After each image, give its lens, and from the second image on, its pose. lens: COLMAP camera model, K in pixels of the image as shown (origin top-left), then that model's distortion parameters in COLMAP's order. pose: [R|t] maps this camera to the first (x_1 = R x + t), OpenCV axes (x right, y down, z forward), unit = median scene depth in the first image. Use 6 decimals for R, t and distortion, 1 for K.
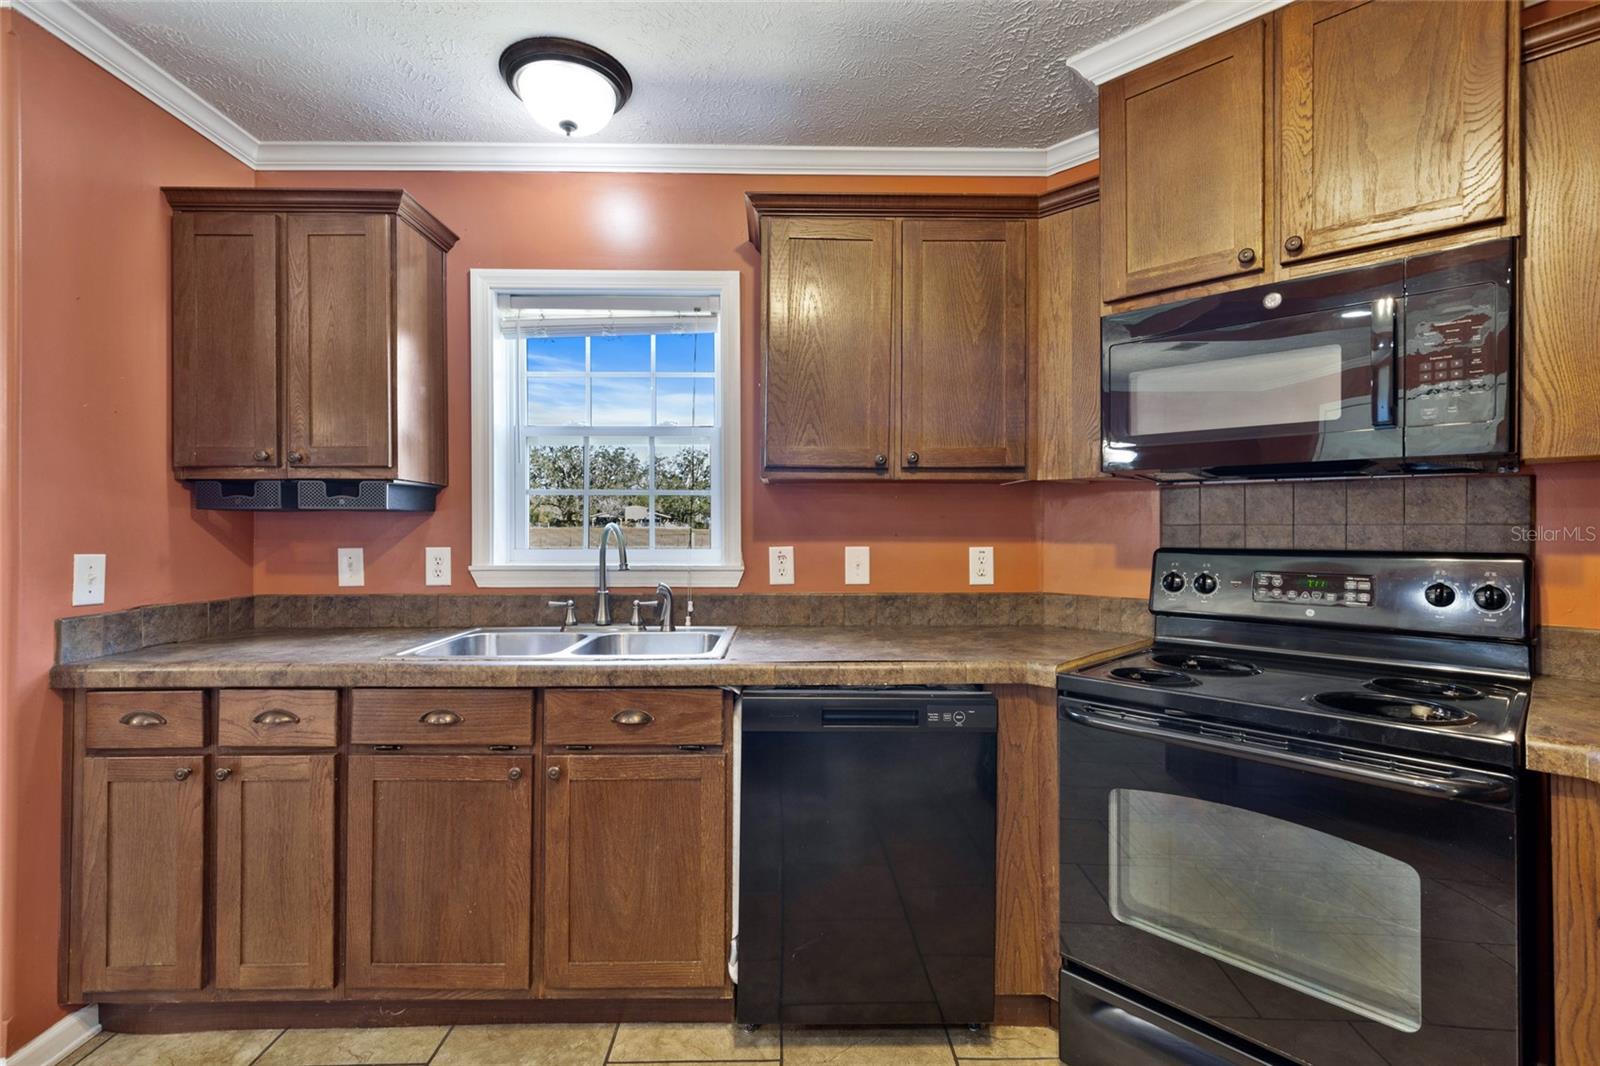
lens RADIAL K [[723.1, 0, 797.0], [0, 723.1, 526.1], [0, 0, 1]] dist [0.004108, 0.001220]
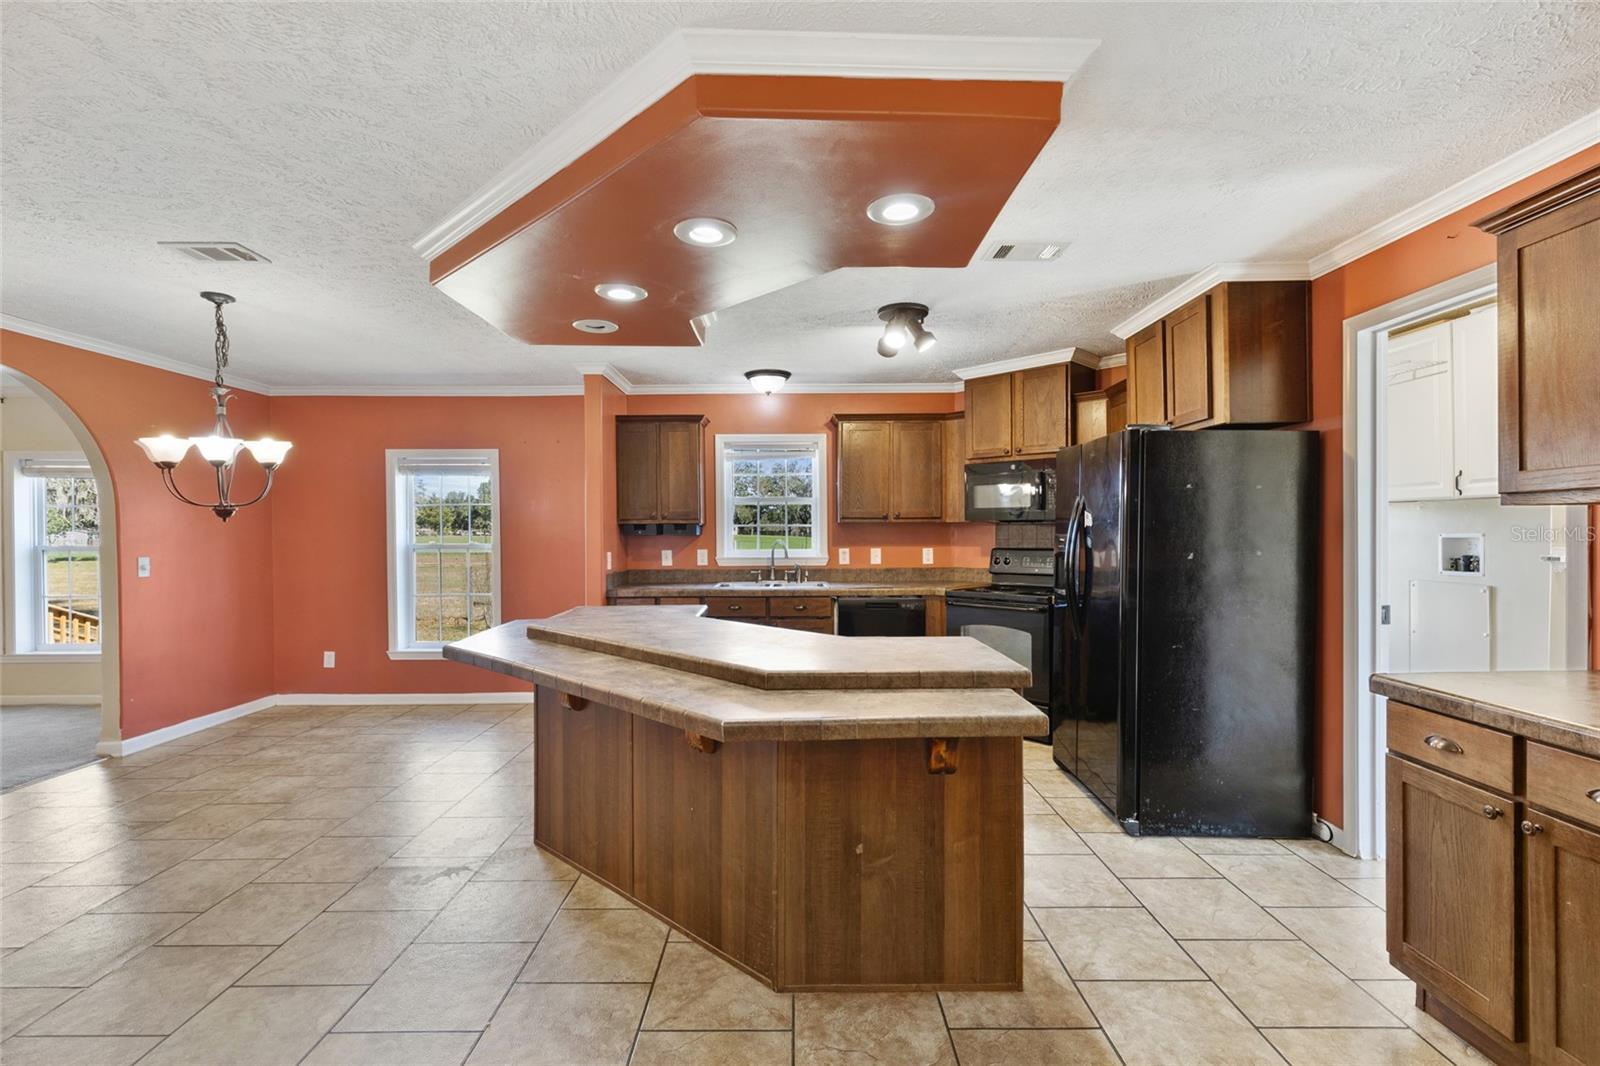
lens RADIAL K [[723.1, 0, 800.1], [0, 723.1, 540.8], [0, 0, 1]] dist [0.004108, 0.001220]
pose [[0.999951, -0.005250, -0.008449, -0.172117], [0.005353, 0.999912, 0.012120, -0.031951], [0.008384, -0.012165, 0.999891, -1.626598]]
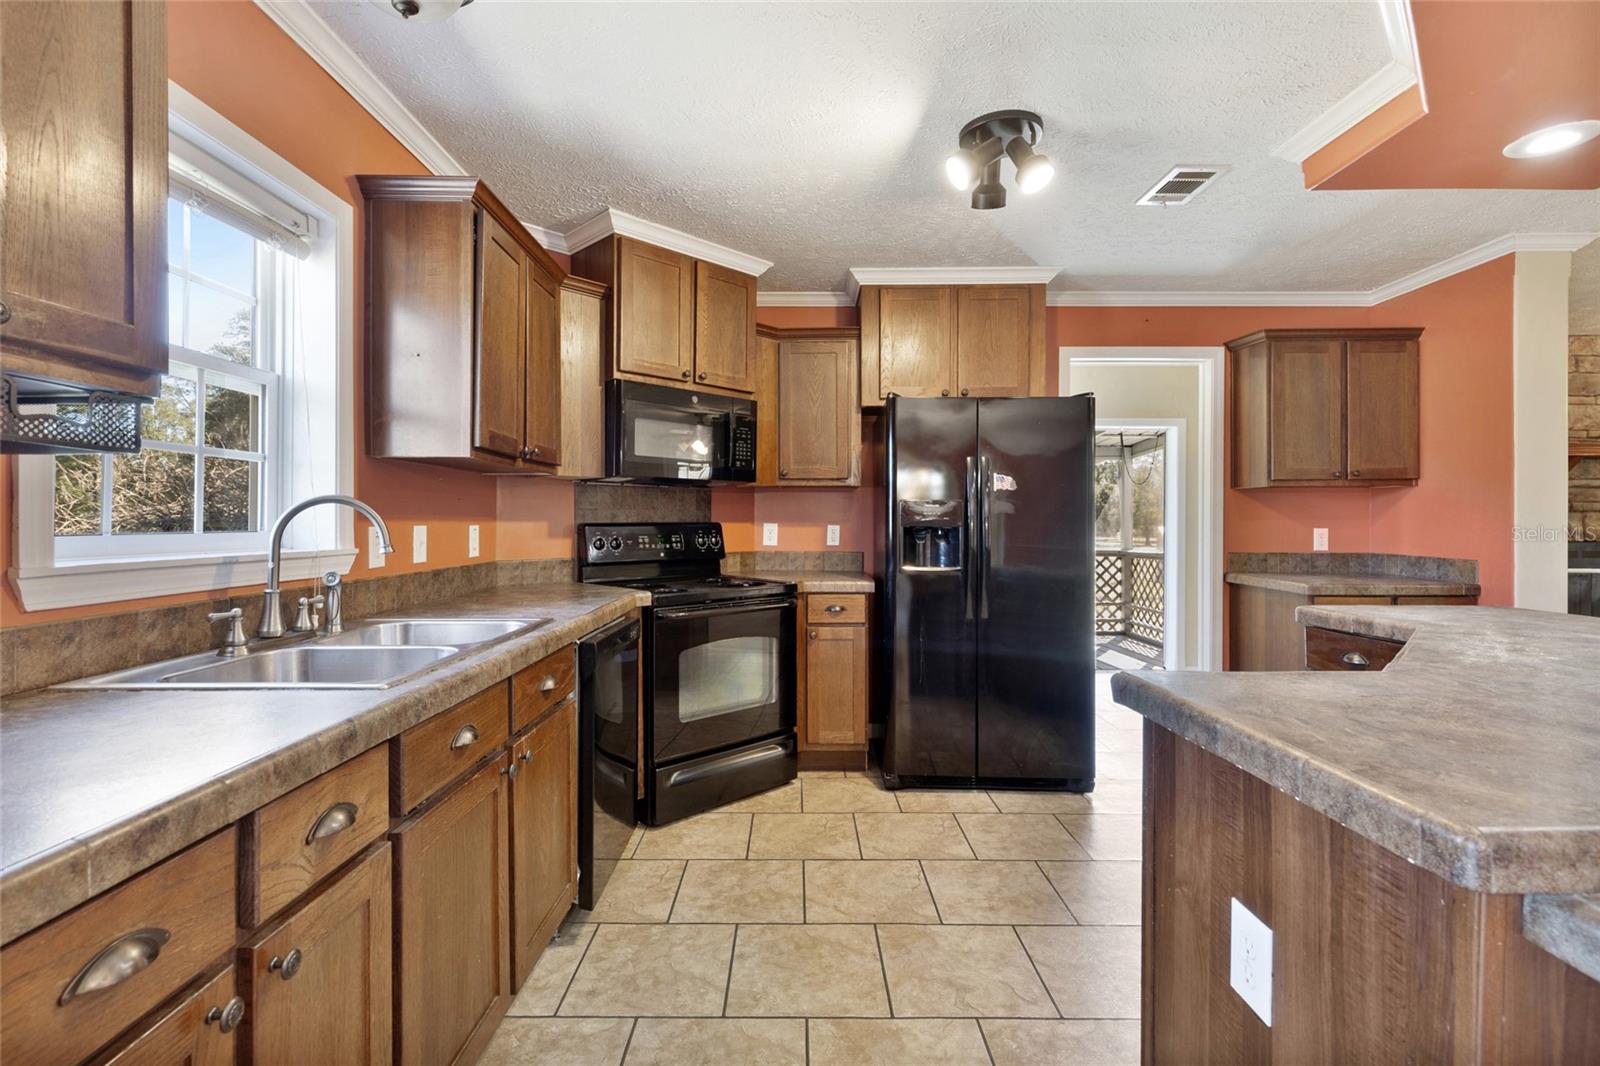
lens RADIAL K [[723.1, 0, 796.9], [0, 723.1, 517.6], [0, 0, 1]] dist [0.004108, 0.001220]
pose [[0.020134, 0.004666, 0.999786, -1.081608], [-0.000536, 0.999989, -0.004656, 0.025227], [-0.999797, -0.000442, 0.020136, 0.527485]]
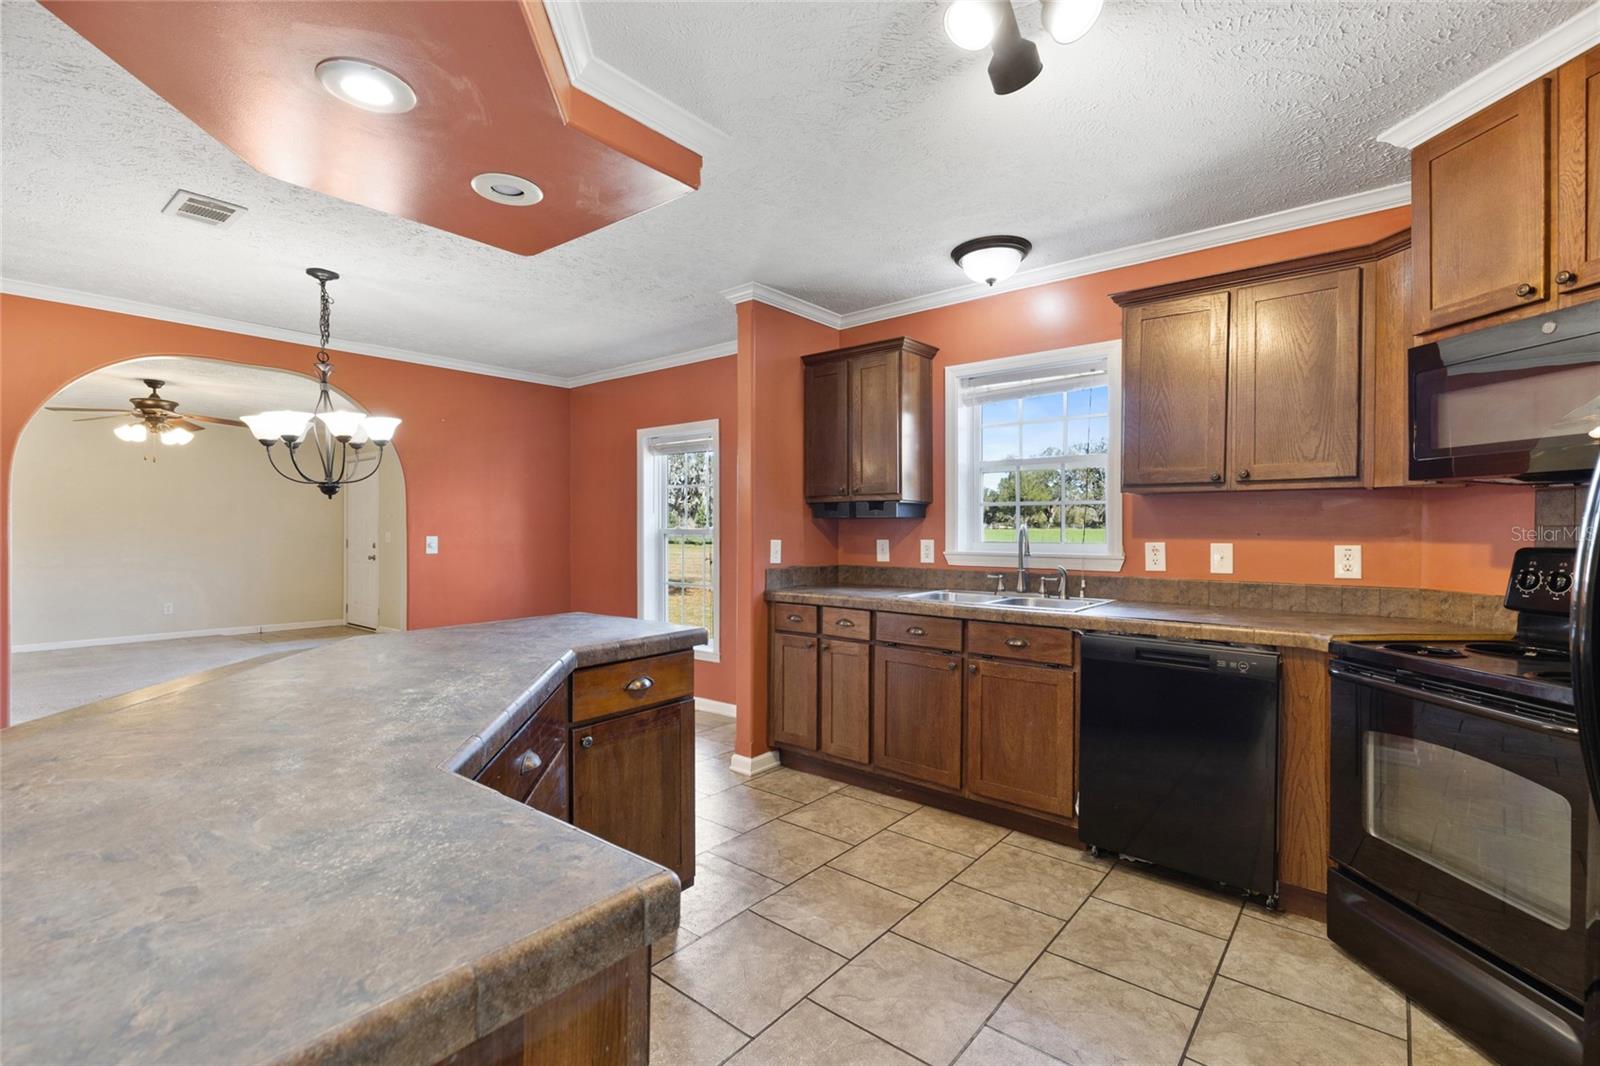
lens RADIAL K [[723.1, 0, 796.9], [0, 723.1, 532.5], [0, 0, 1]] dist [0.004108, 0.001220]
pose [[0.757782, 0.005470, -0.652485, 0.401381], [-0.001010, 0.999973, 0.007210, 0.001735], [0.652507, -0.004805, 0.757767, -0.497586]]
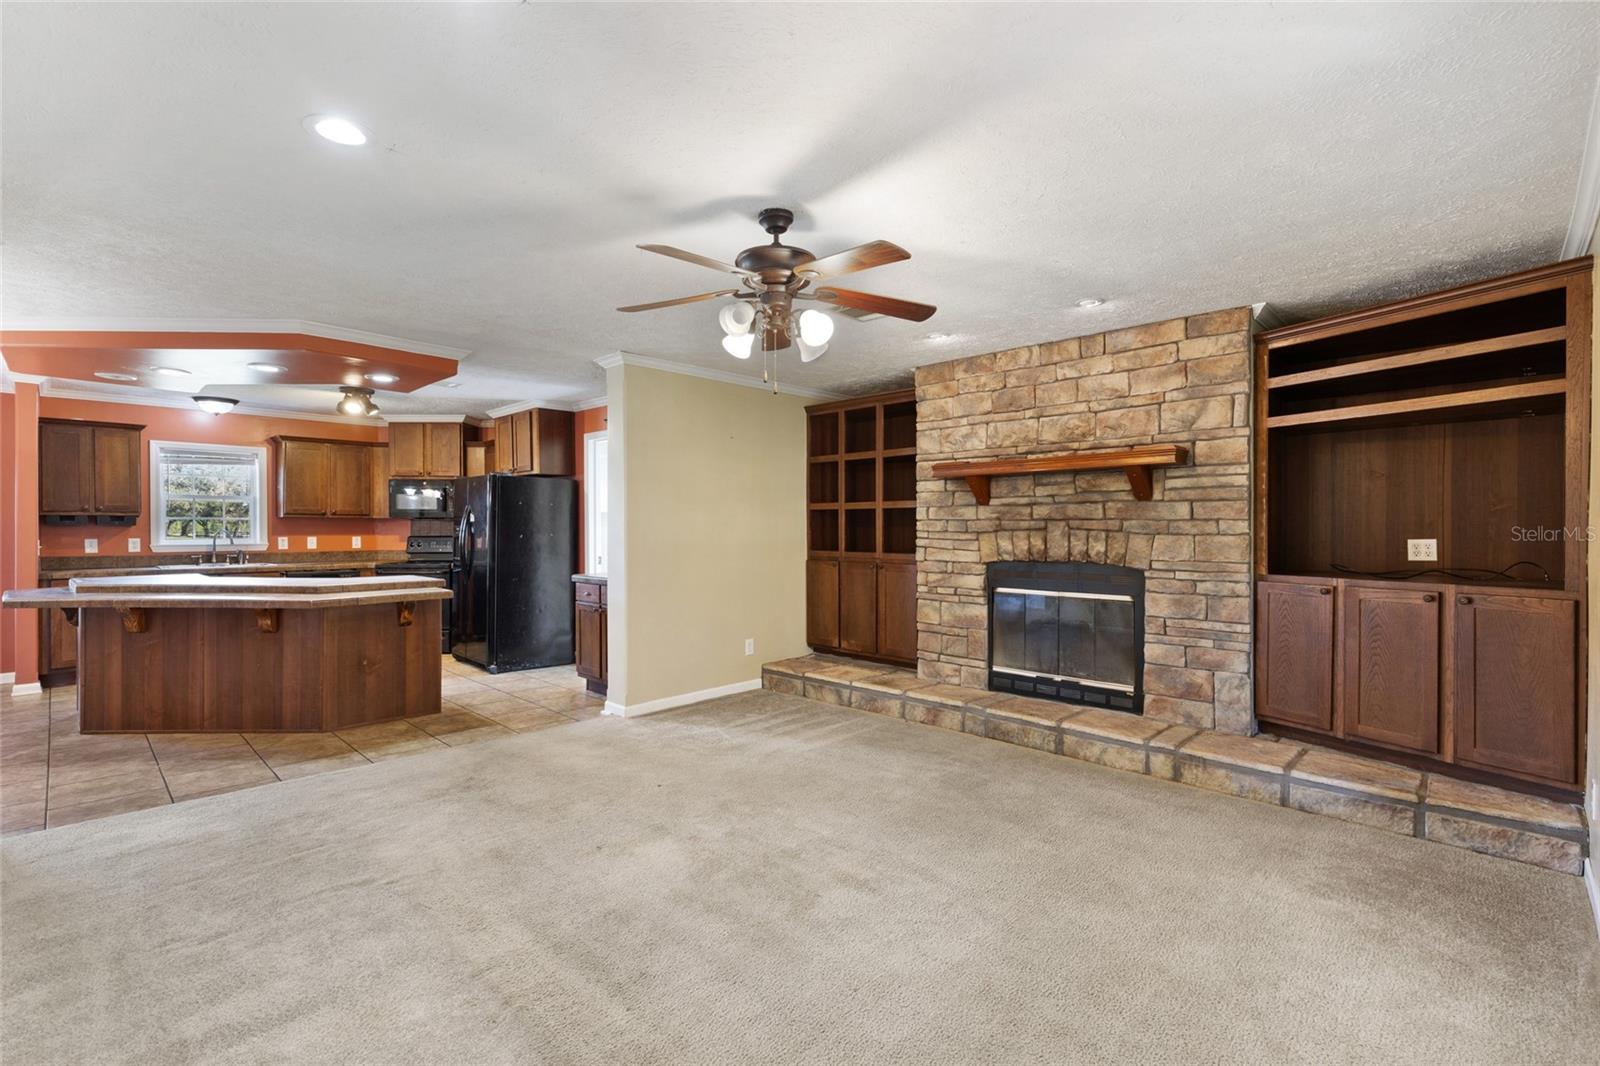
lens RADIAL K [[723.1, 0, 798.8], [0, 723.1, 530.6], [0, 0, 1]] dist [0.004108, 0.001220]
pose [[0.710094, -0.002303, 0.704103, -0.749427], [-0.000510, 0.999993, 0.003785, -0.014807], [-0.704106, -0.003046, 0.710088, -3.243178]]
